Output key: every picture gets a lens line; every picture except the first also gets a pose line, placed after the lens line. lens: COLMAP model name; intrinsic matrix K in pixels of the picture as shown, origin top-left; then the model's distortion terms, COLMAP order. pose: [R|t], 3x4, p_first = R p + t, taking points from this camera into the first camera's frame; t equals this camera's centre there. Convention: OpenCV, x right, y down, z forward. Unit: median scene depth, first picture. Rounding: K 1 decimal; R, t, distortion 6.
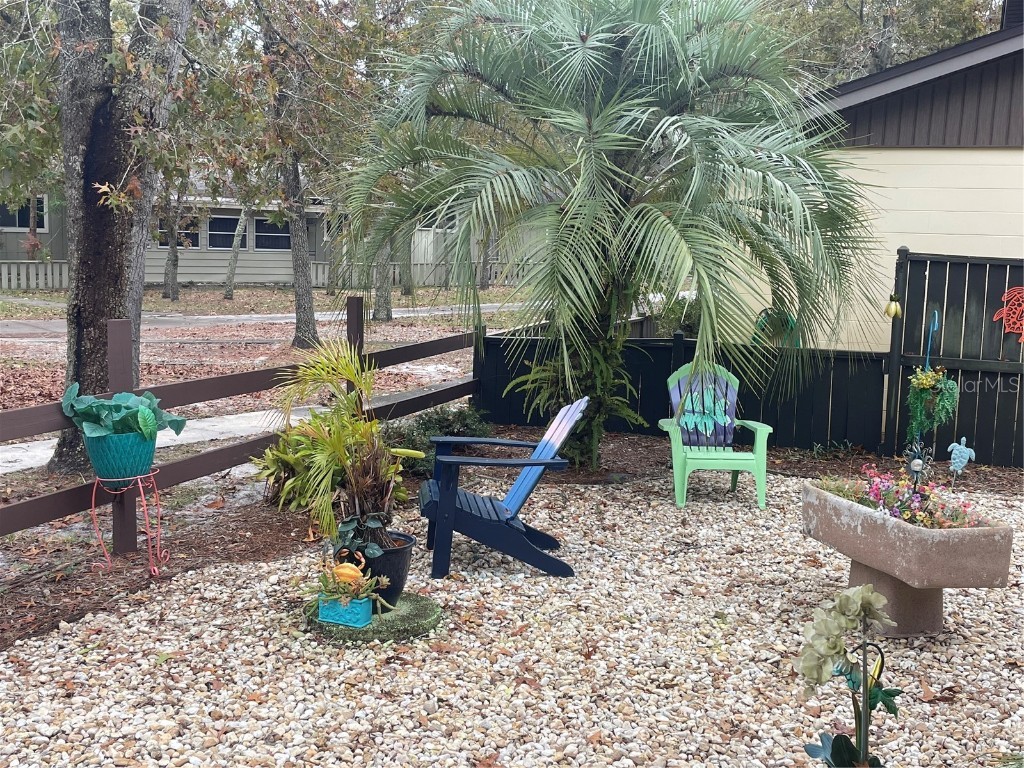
lens RADIAL K [[1150.2, 0, 512.0], [0, 1150.2, 384.0], [0, 0, 1]] dist [0.080136, -0.050066]
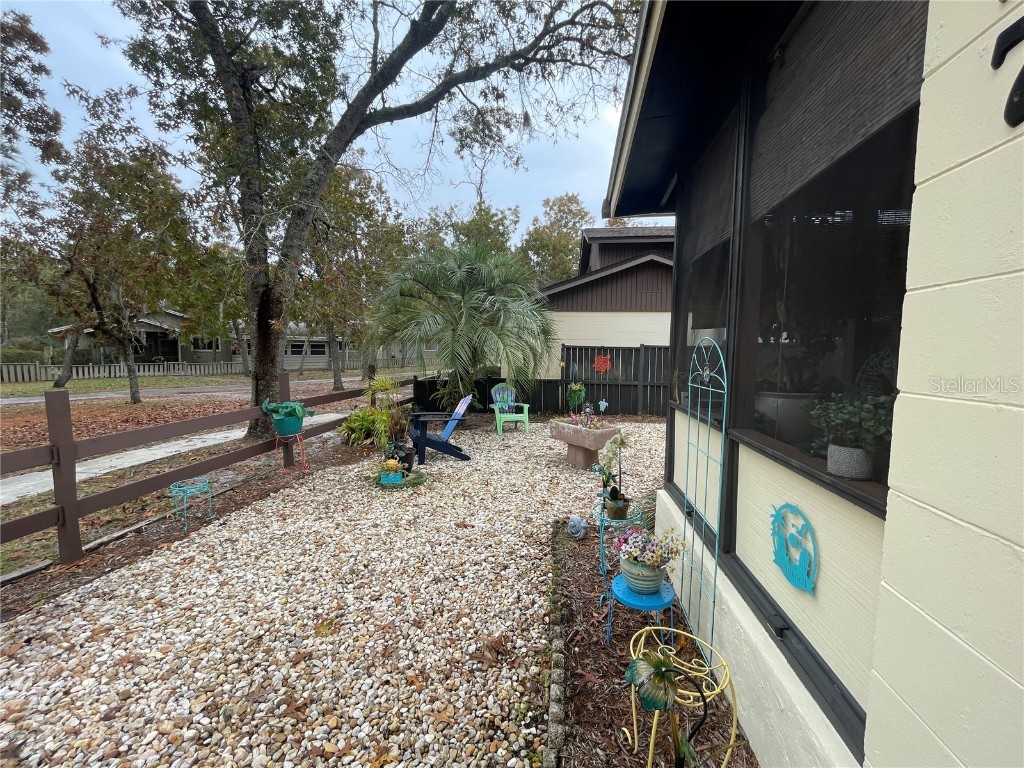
lens RADIAL K [[413.2, 0, 512.0], [0, 413.2, 384.0], [0, 0, 1]] dist [-0.000006, 0.000008]
pose [[0.969111, -0.043129, 0.242824, -0.073652], [0.053823, 0.997843, -0.037575, 0.026525], [-0.240680, 0.049484, 0.969342, 0.018065]]
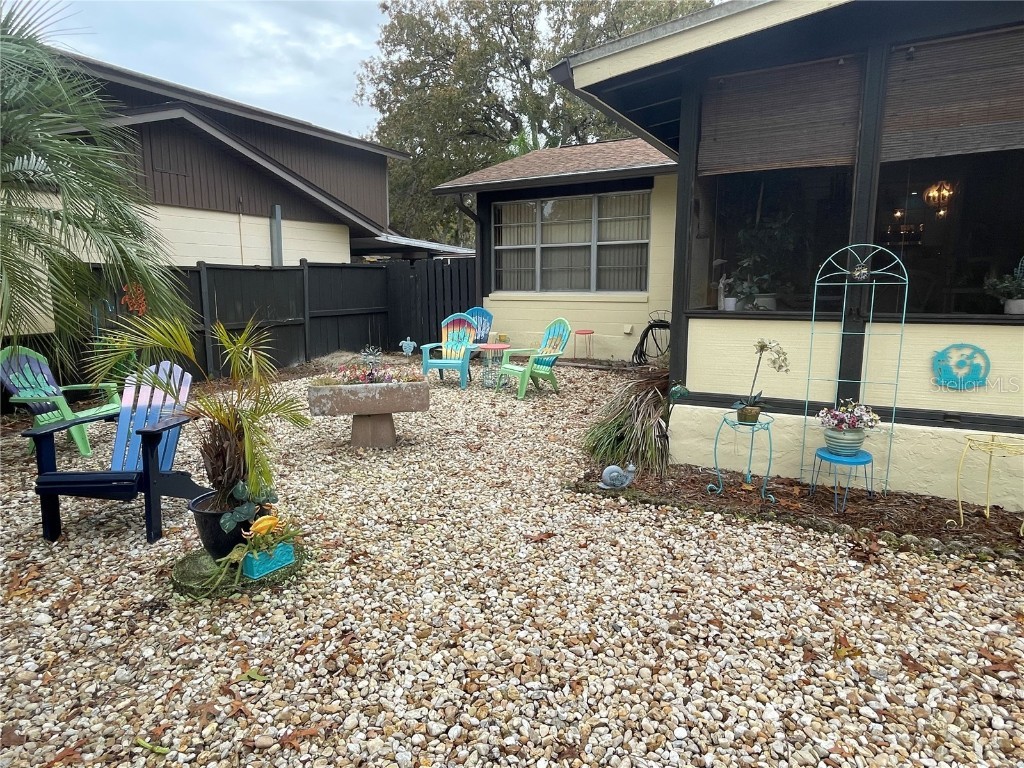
lens RADIAL K [[601.9, 0, 512.0], [0, 601.9, 384.0], [0, 0, 1]] dist [0.002245, 0.000497]
pose [[0.131212, -0.180843, 0.974720, -0.463526], [0.126112, 0.978277, 0.164527, -0.017849], [-0.983300, 0.101336, 0.151168, 0.495238]]
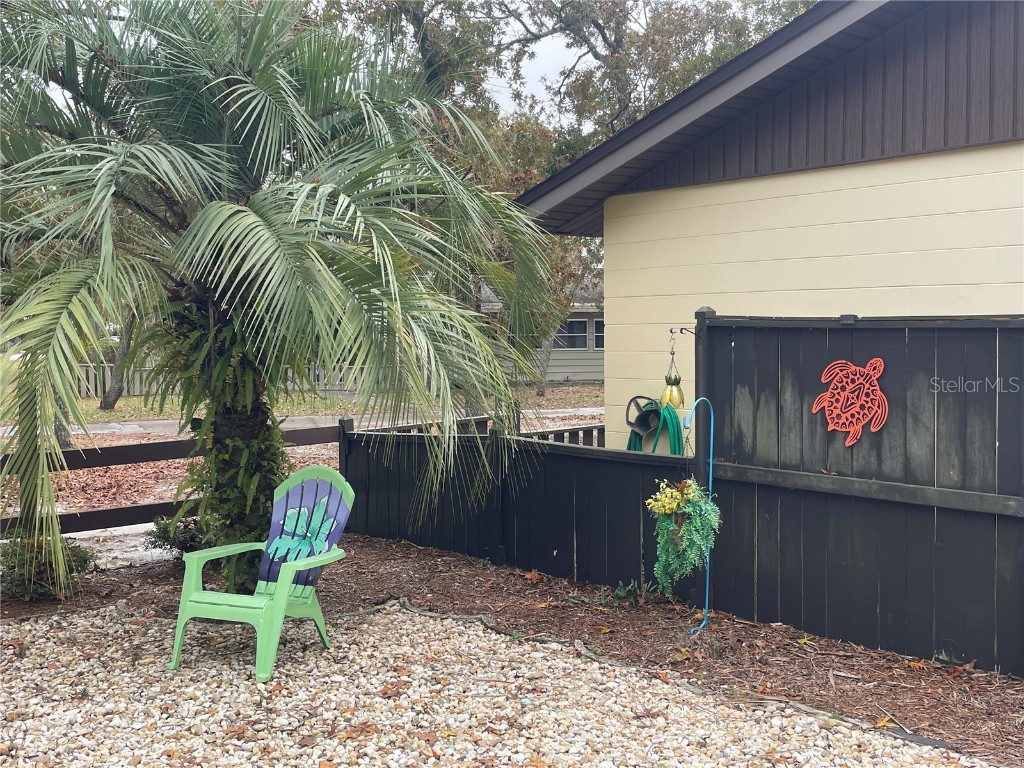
lens RADIAL K [[1065.1, 0, 512.0], [0, 1065.1, 384.0], [0, 0, 1]] dist [0.004467, 0.005229]
pose [[0.895494, -0.015978, -0.444786, 0.744624], [-0.021999, 0.996545, -0.080091, -0.026424], [0.444529, 0.081506, 0.892049, 0.546673]]
